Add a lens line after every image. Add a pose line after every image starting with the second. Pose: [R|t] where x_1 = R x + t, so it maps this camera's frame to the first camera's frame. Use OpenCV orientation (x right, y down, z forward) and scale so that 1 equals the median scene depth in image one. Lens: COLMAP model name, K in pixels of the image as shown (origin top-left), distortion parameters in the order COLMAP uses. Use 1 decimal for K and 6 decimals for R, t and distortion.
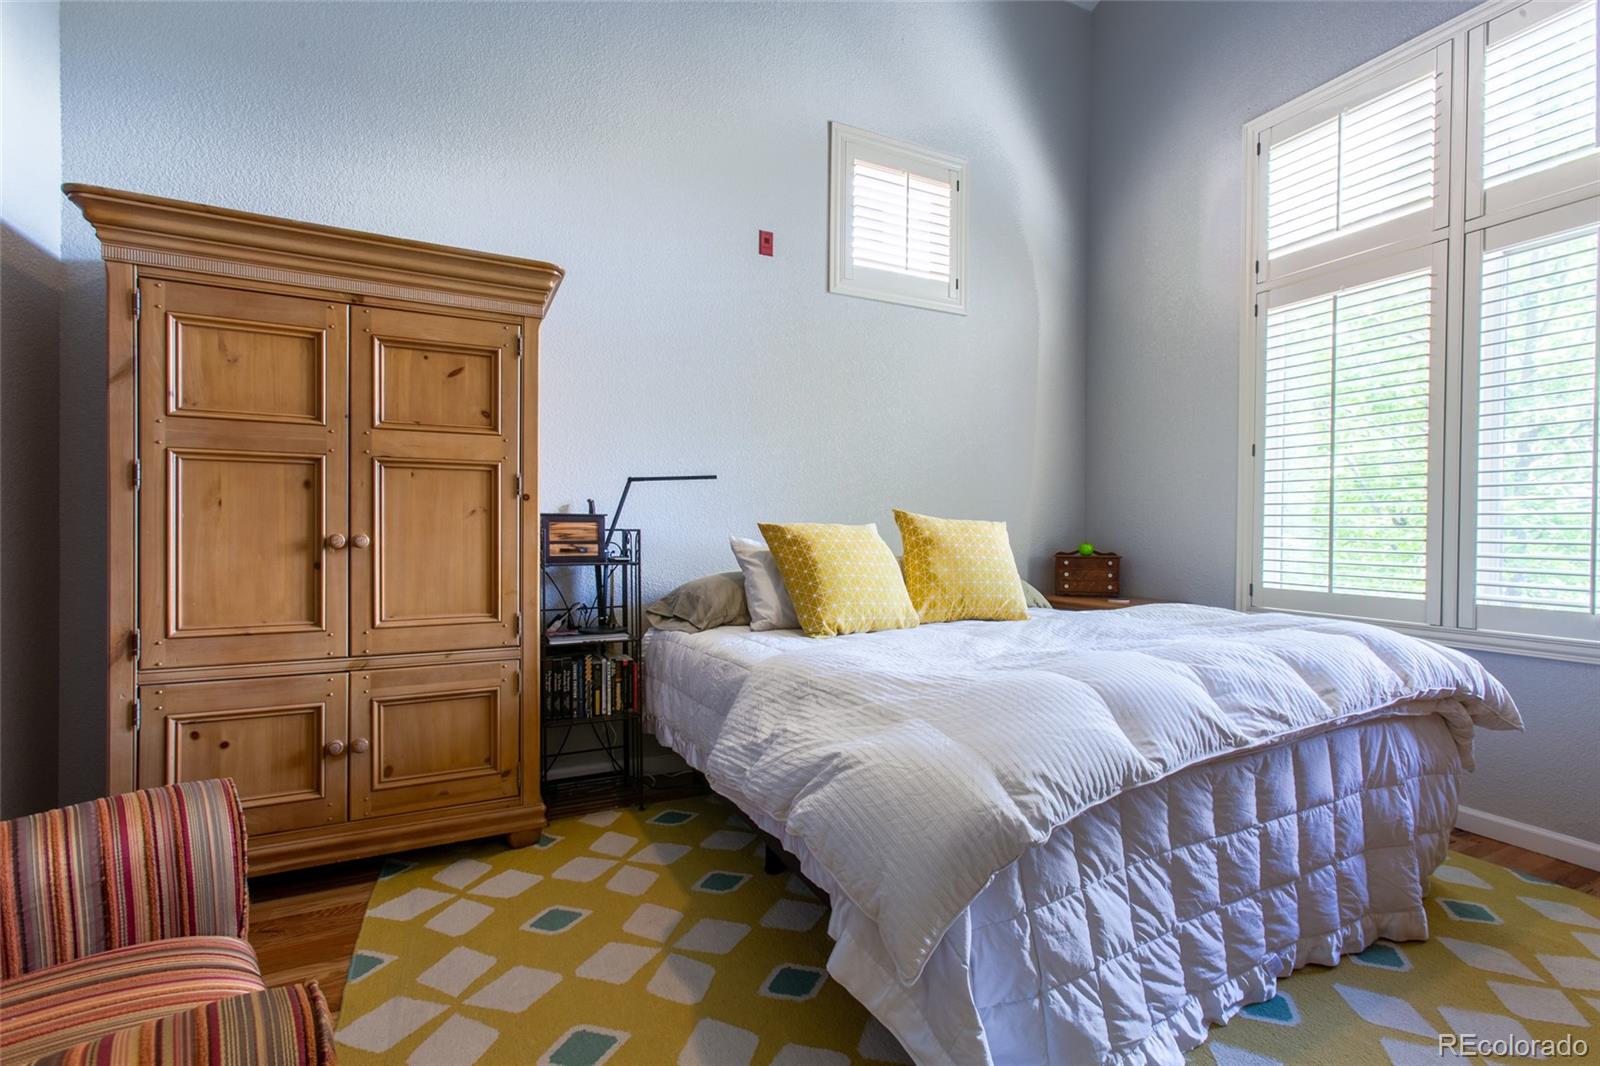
lens RADIAL K [[705.8, 0, 809.9], [0, 705.8, 533.1], [0, 0, 1]] dist [-0.006490, 0.002949]
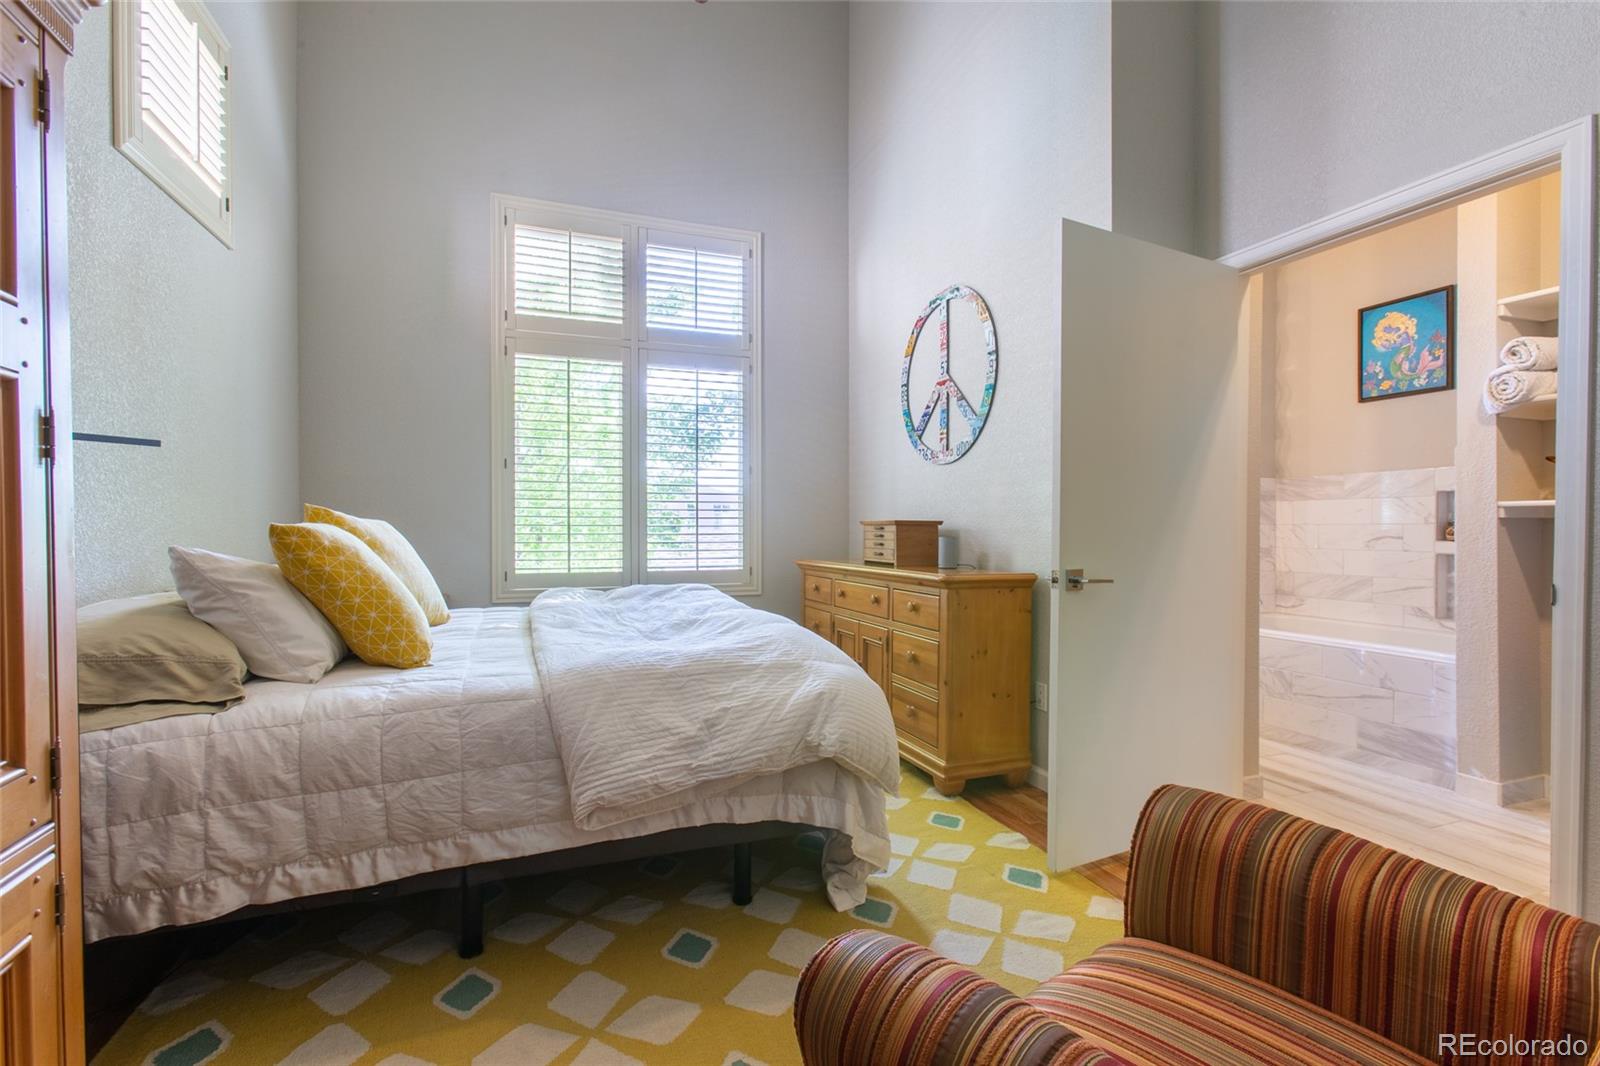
lens RADIAL K [[705.8, 0, 792.9], [0, 705.8, 535.1], [0, 0, 1]] dist [-0.006490, 0.002949]
pose [[0.108321, -0.018751, 0.993939, -0.647136], [0.007579, 0.999809, 0.018035, -0.011764], [-0.994087, 0.005579, 0.108442, 0.431499]]
